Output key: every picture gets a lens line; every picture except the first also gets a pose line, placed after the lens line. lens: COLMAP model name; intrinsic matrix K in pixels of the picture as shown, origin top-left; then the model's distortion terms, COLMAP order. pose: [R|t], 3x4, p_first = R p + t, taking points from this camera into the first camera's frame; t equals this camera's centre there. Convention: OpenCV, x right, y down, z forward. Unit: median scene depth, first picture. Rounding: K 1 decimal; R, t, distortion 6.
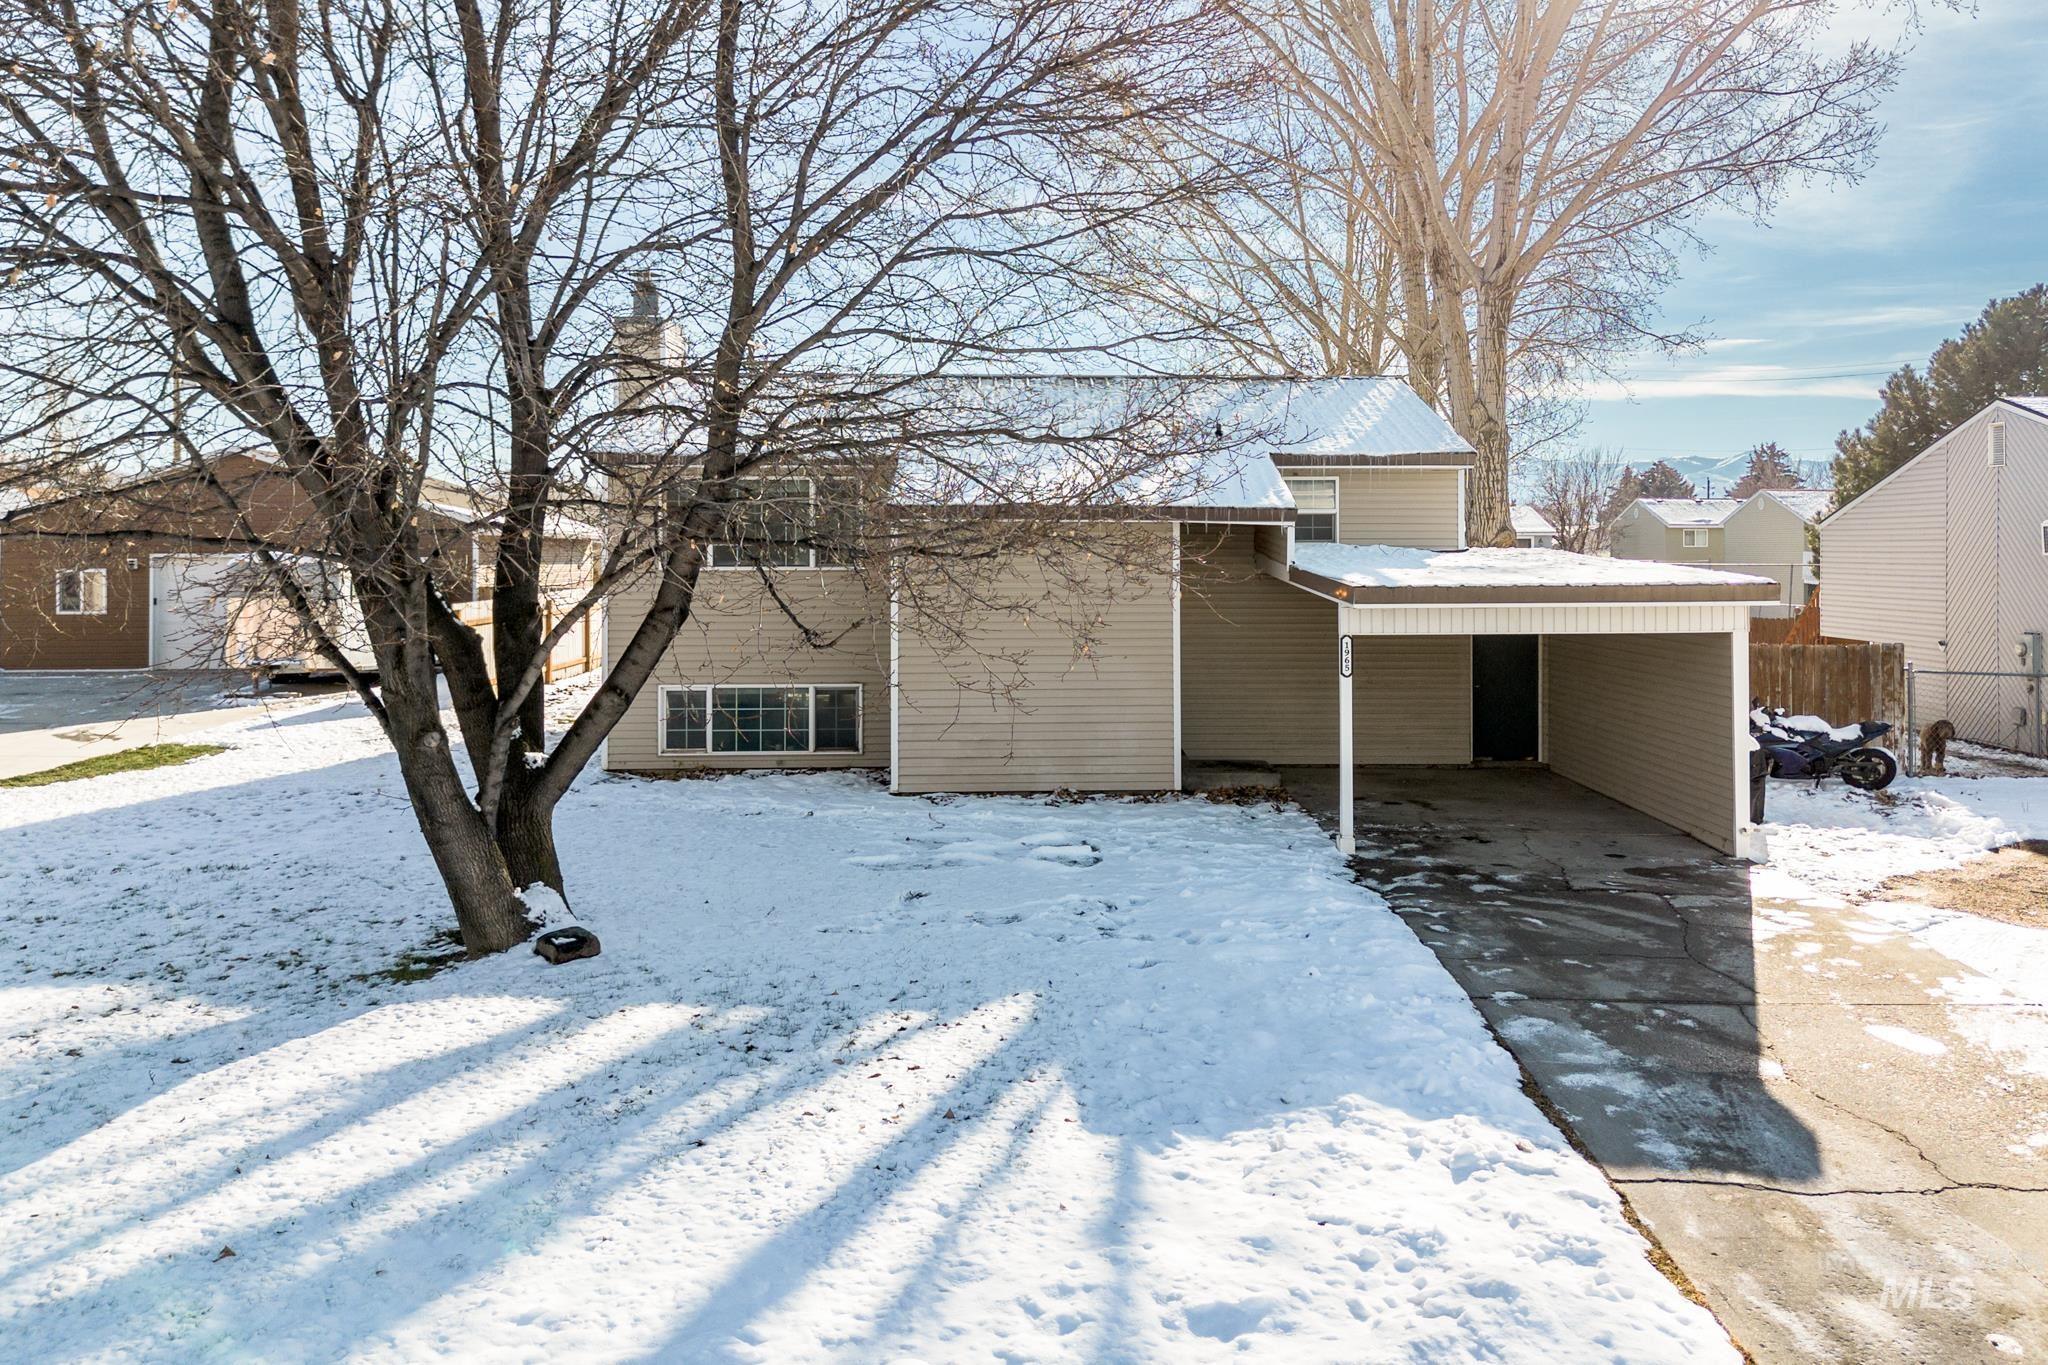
lens RADIAL K [[1561.0, 0, 1030.0], [0, 1561.0, 678.1], [0, 0, 1]] dist [0.049995, -0.009981]
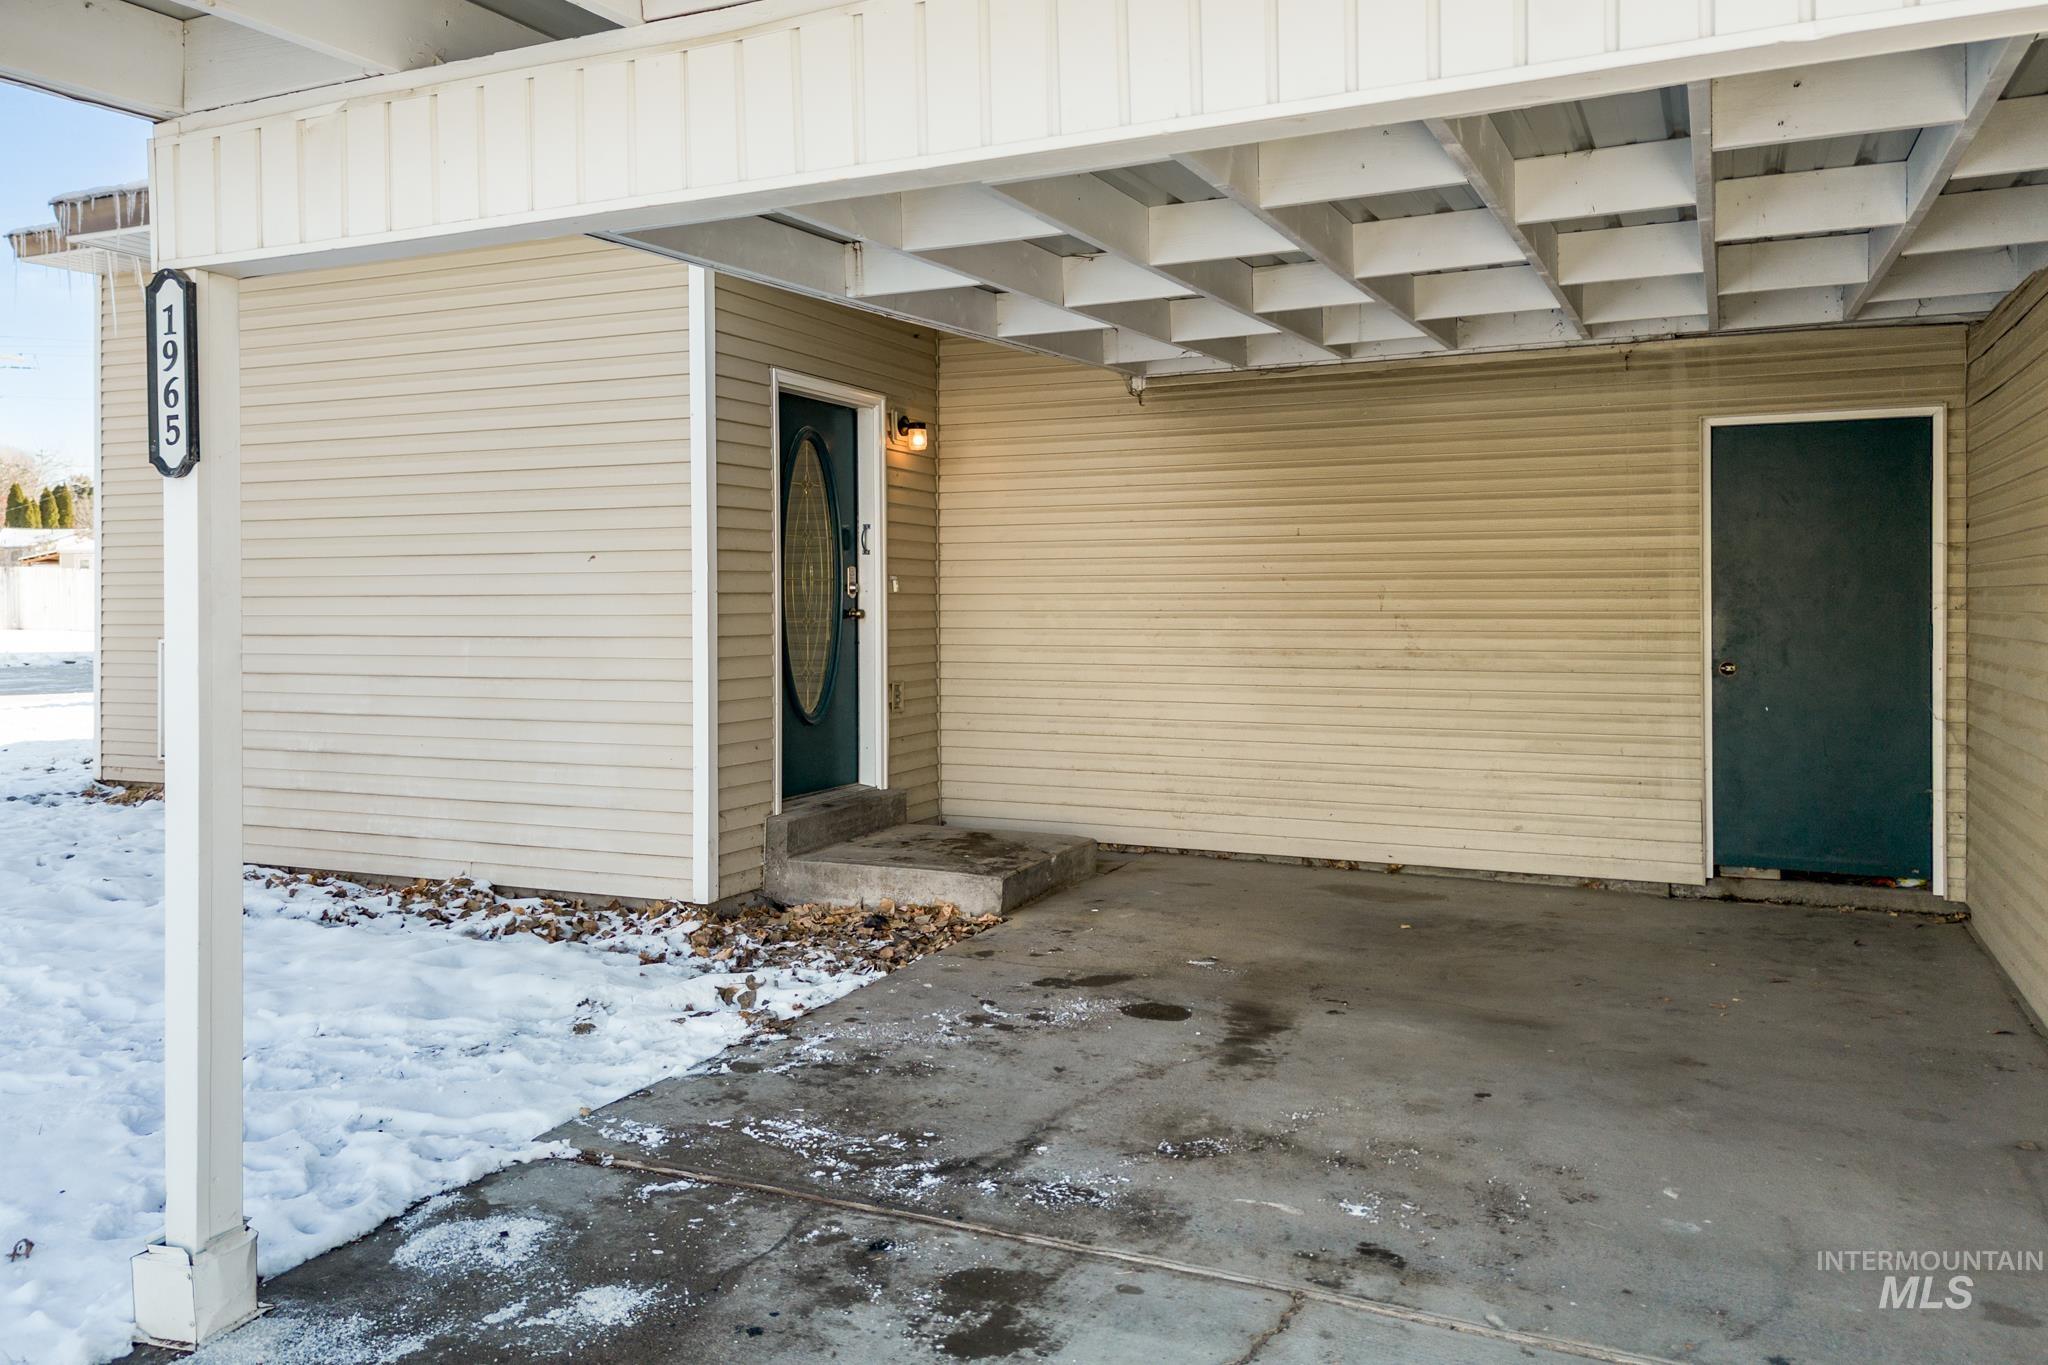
lens RADIAL K [[1561.0, 0, 1024.5], [0, 1561.0, 675.7], [0, 0, 1]] dist [0.049995, -0.009981]
pose [[0.906164, 0.022172, -0.422344, 0.302831], [-0.029425, 0.999510, -0.010662, 0.016251], [0.421901, 0.022089, 0.906373, 0.636080]]
